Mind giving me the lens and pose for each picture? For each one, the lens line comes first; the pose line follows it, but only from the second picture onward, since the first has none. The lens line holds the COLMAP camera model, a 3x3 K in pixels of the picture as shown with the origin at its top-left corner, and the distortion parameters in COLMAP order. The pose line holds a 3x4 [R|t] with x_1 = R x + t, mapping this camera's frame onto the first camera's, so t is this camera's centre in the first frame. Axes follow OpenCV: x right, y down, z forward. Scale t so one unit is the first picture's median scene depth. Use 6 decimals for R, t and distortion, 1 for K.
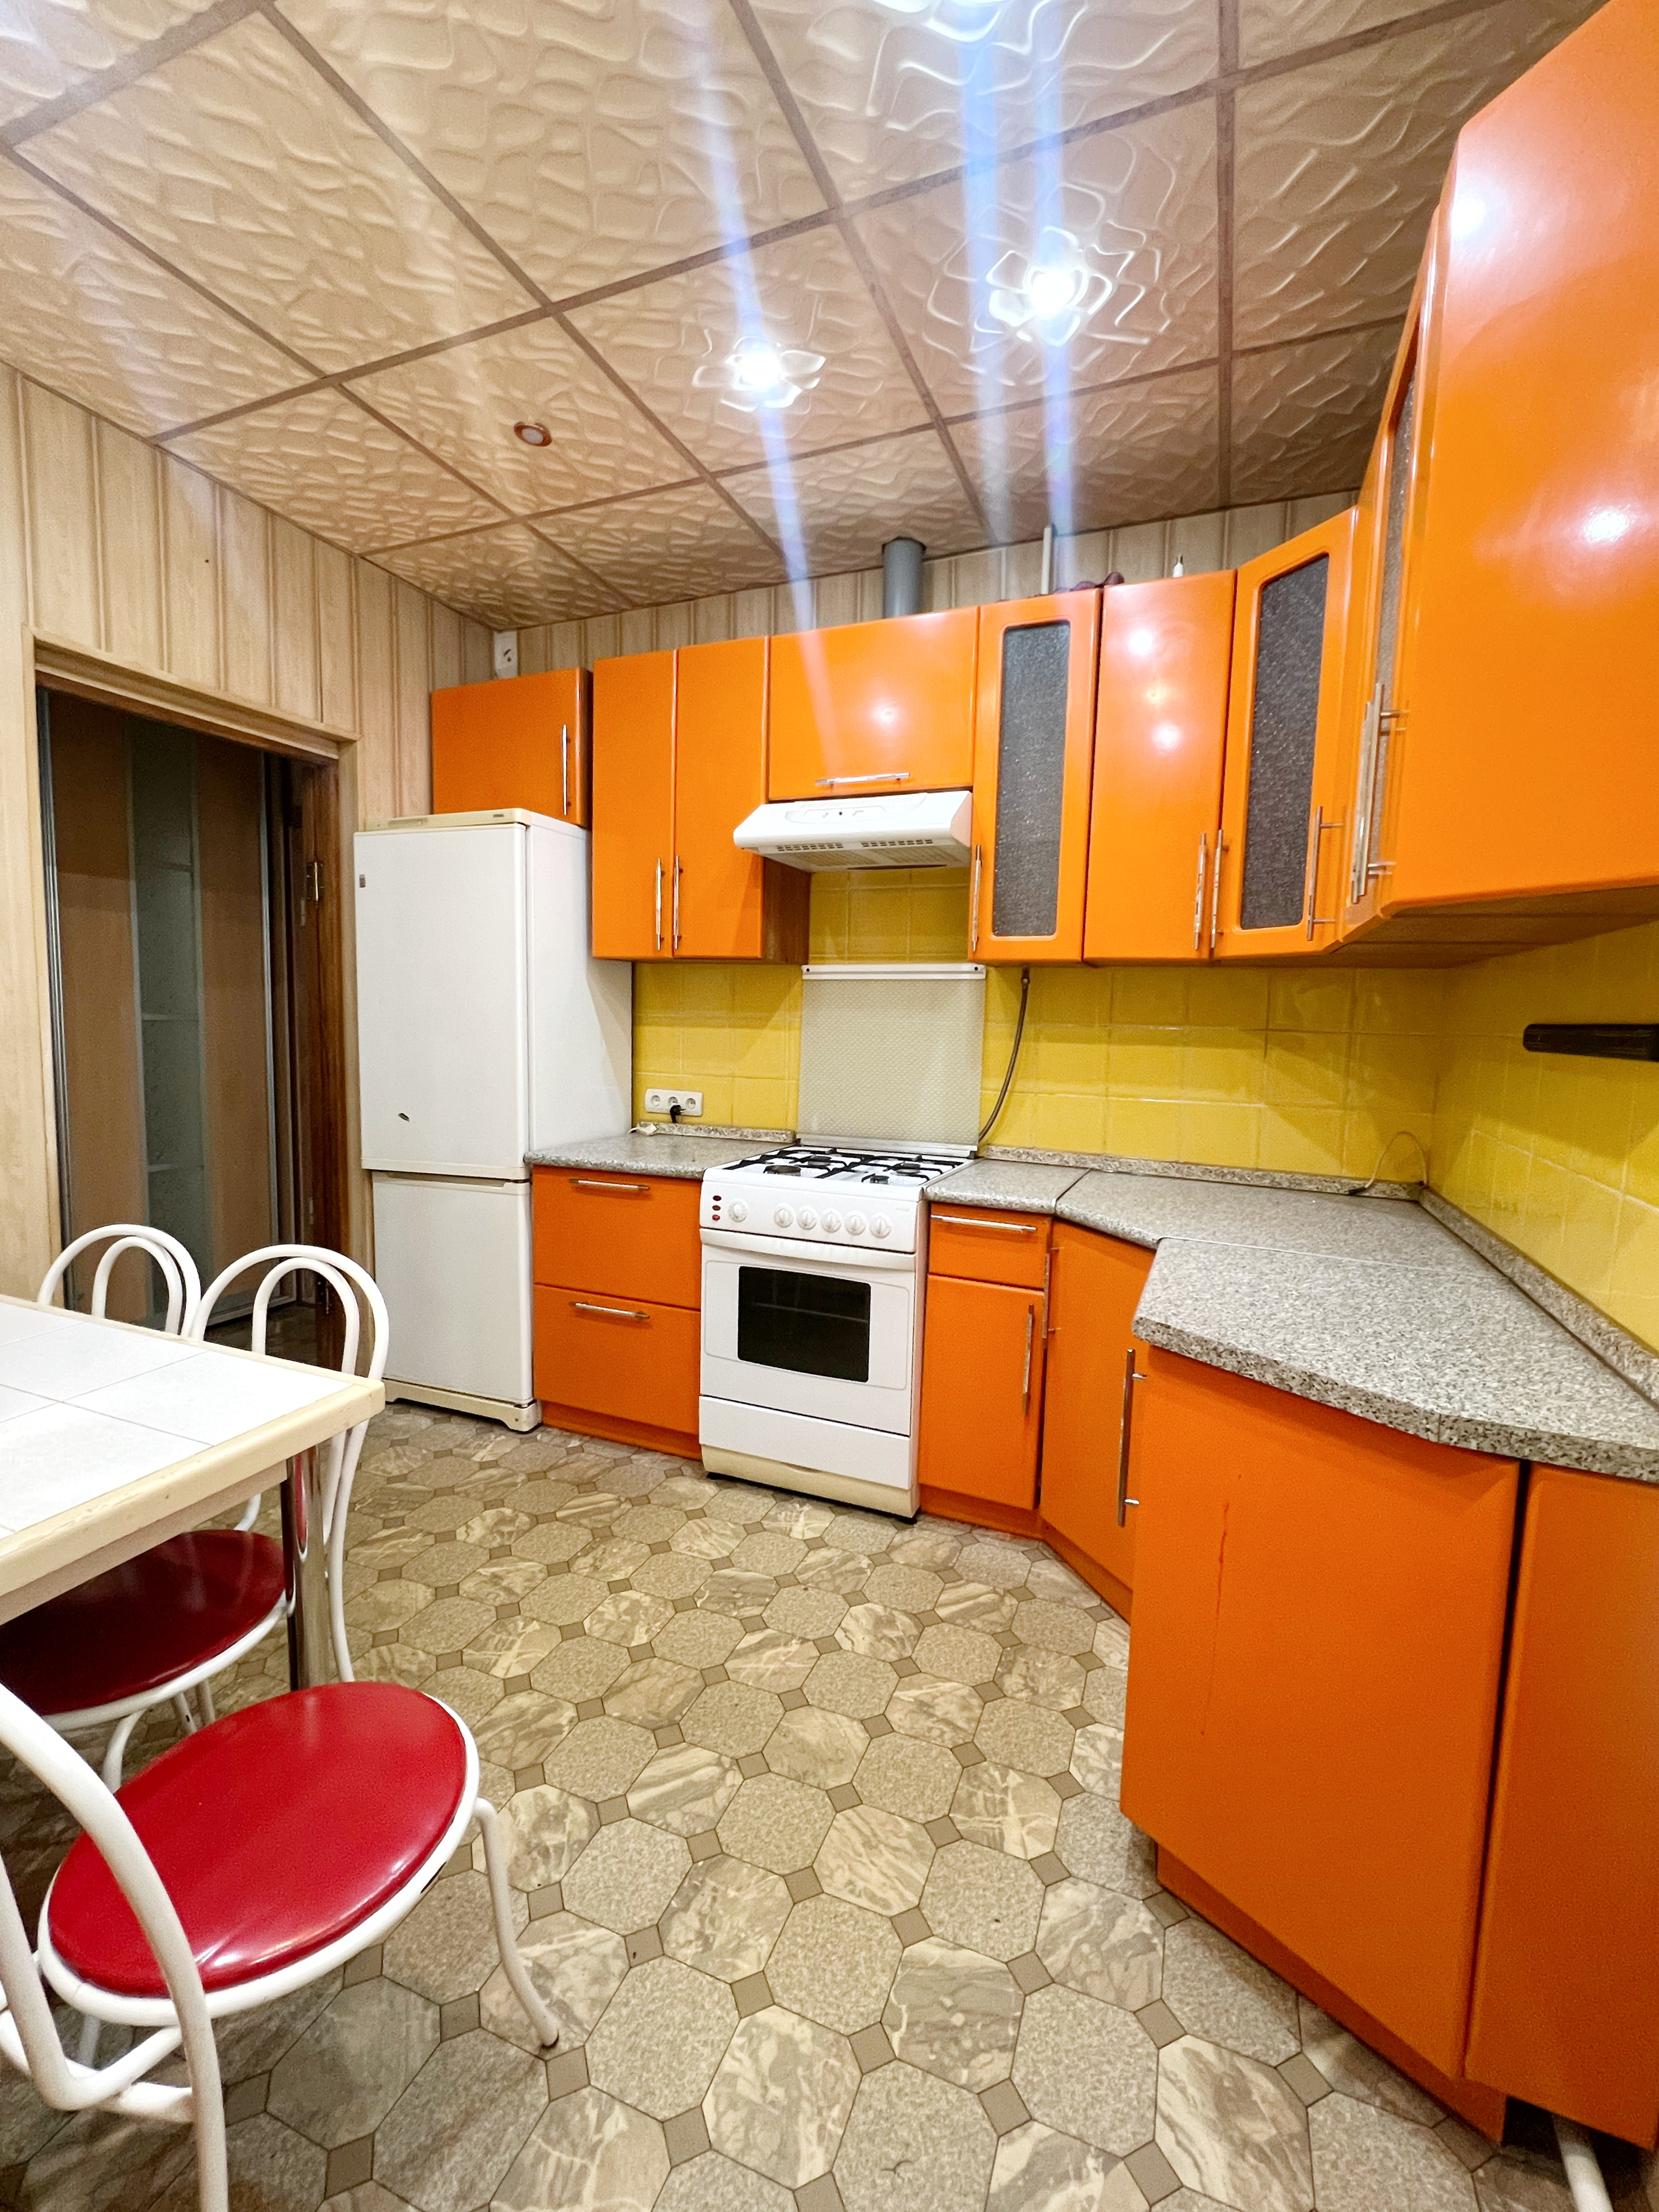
lens RADIAL K [[881.0, 0, 842.5], [0, 881.0, 1095.3], [0, 0, 1]] dist [0.002369, 0.000399]
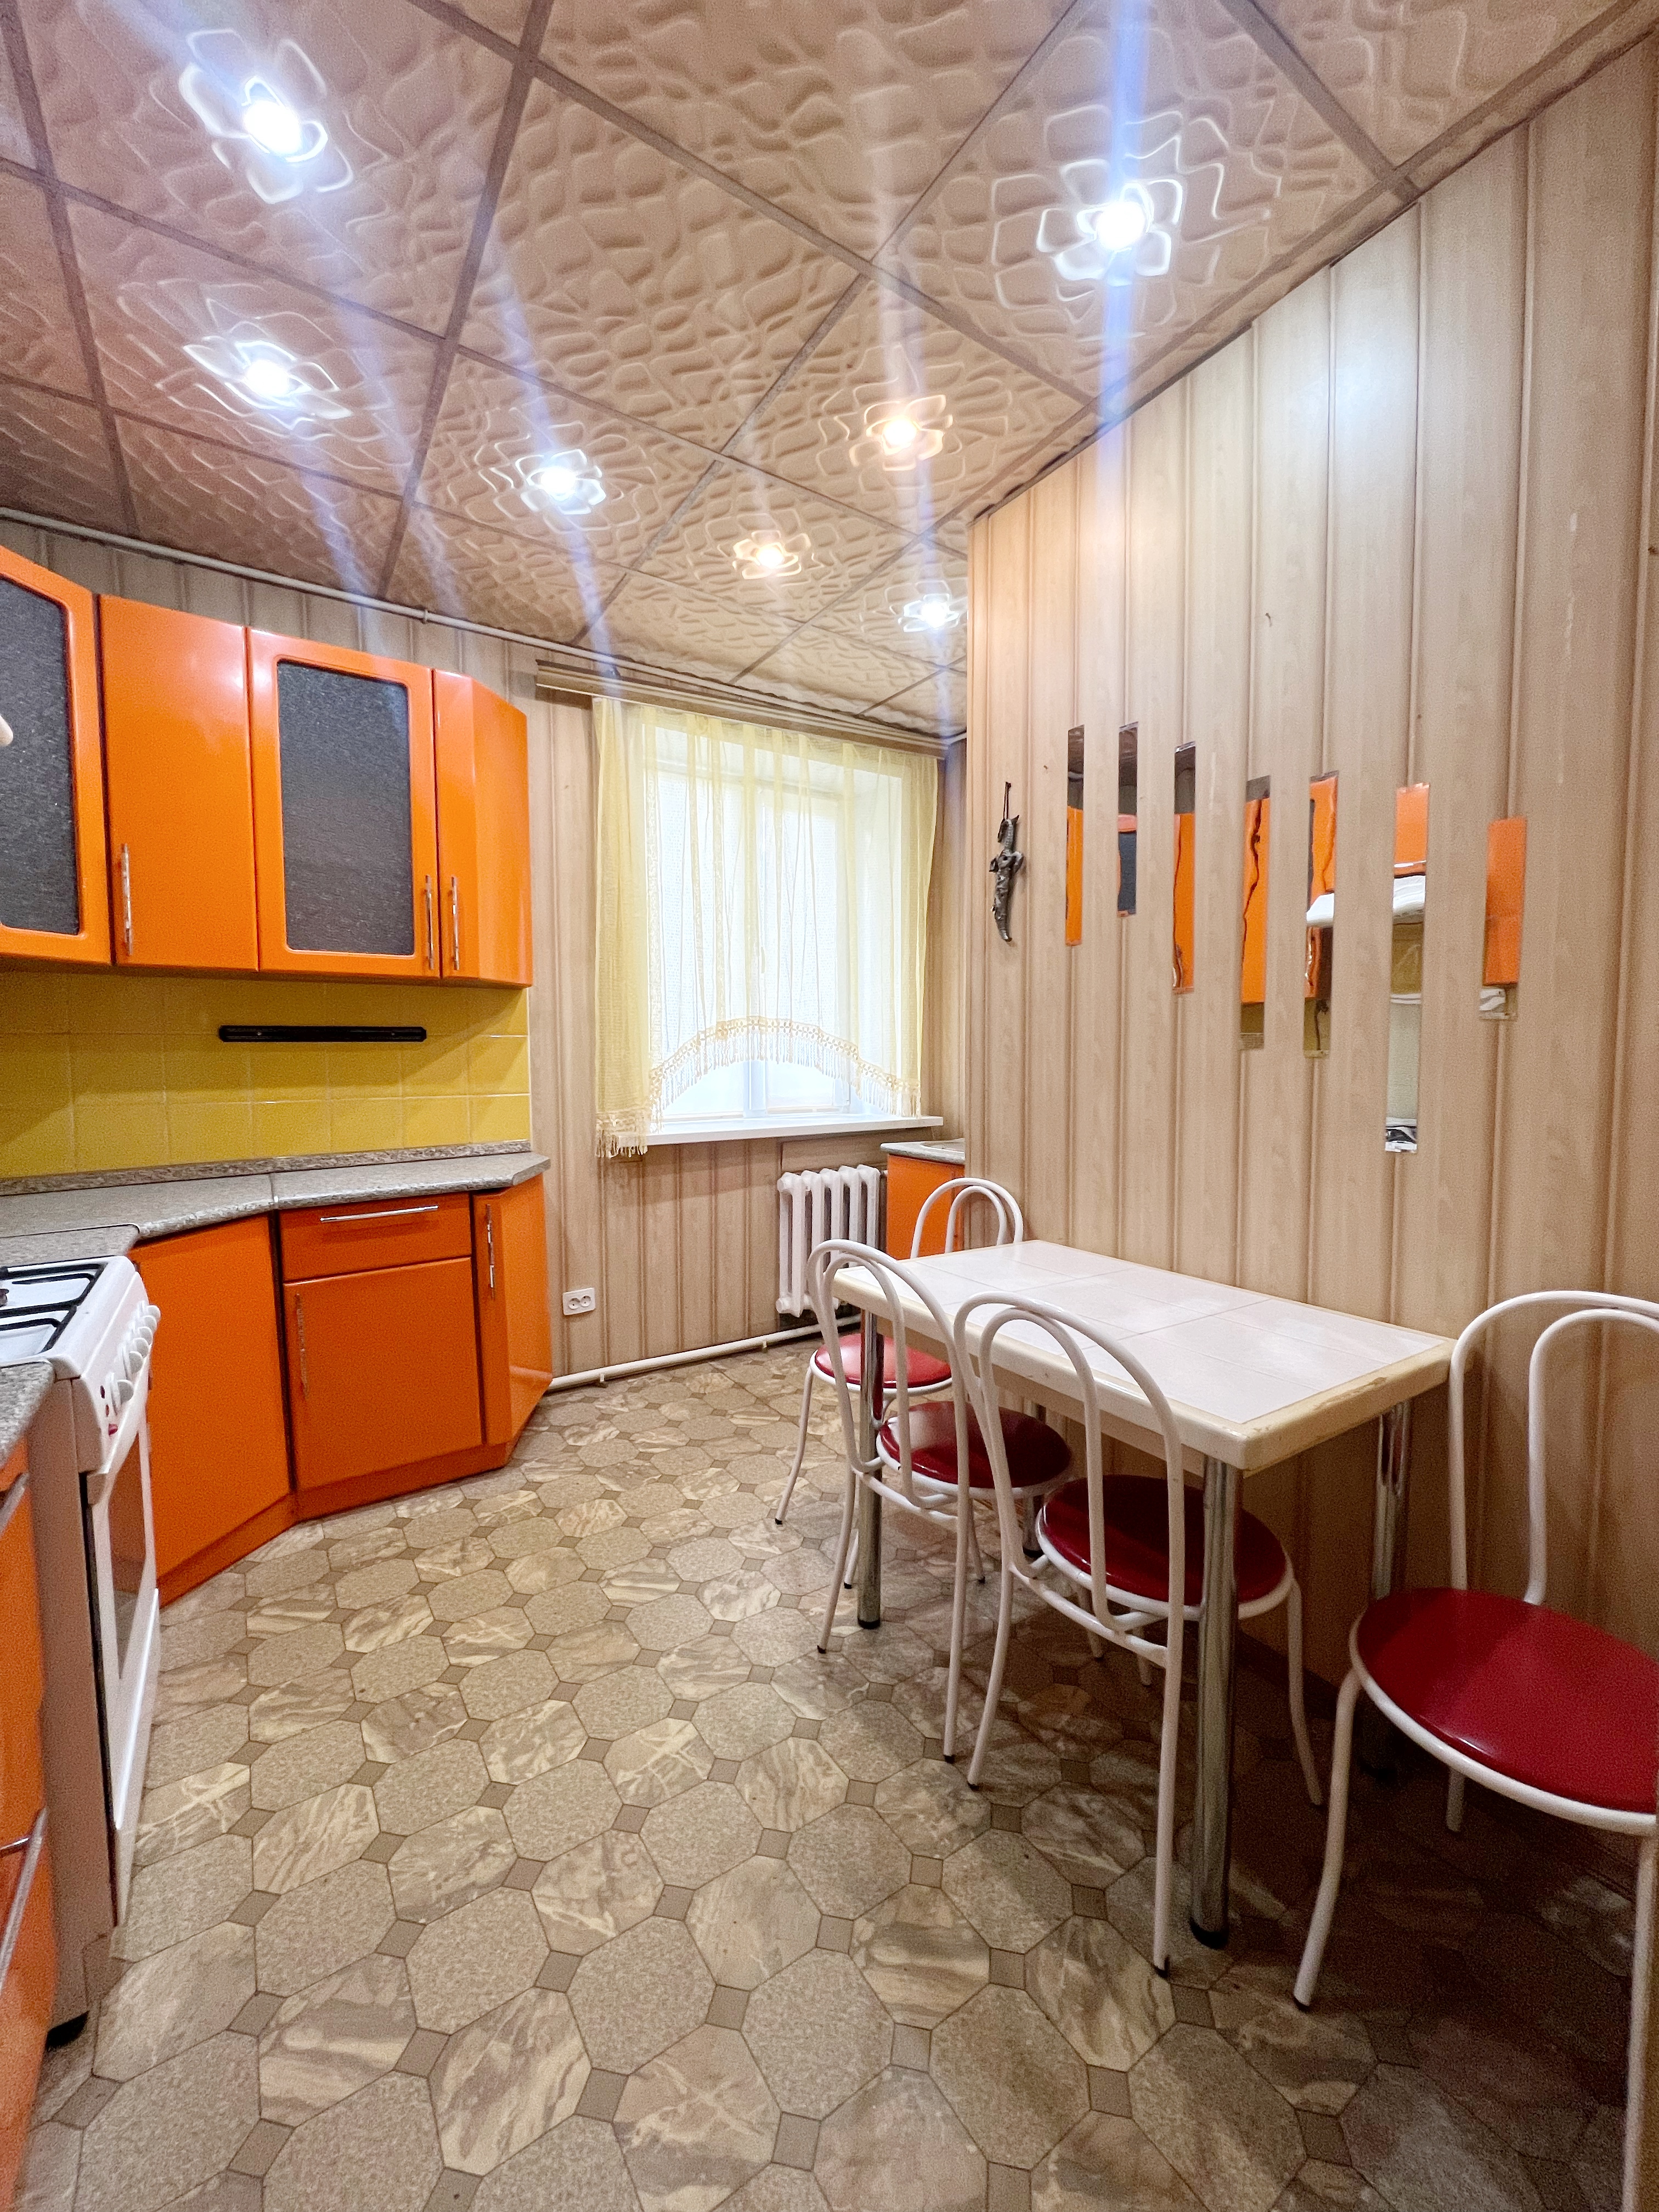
lens RADIAL K [[895.3, 0, 836.2], [0, 895.3, 1102.9], [0, 0, 1]] dist [-0.000276, -0.000019]
pose [[-0.811855, -0.055596, 0.581205, -1.013842], [0.039011, 0.988066, 0.149006, -0.115630], [-0.582554, 0.143645, -0.799998, 1.560705]]
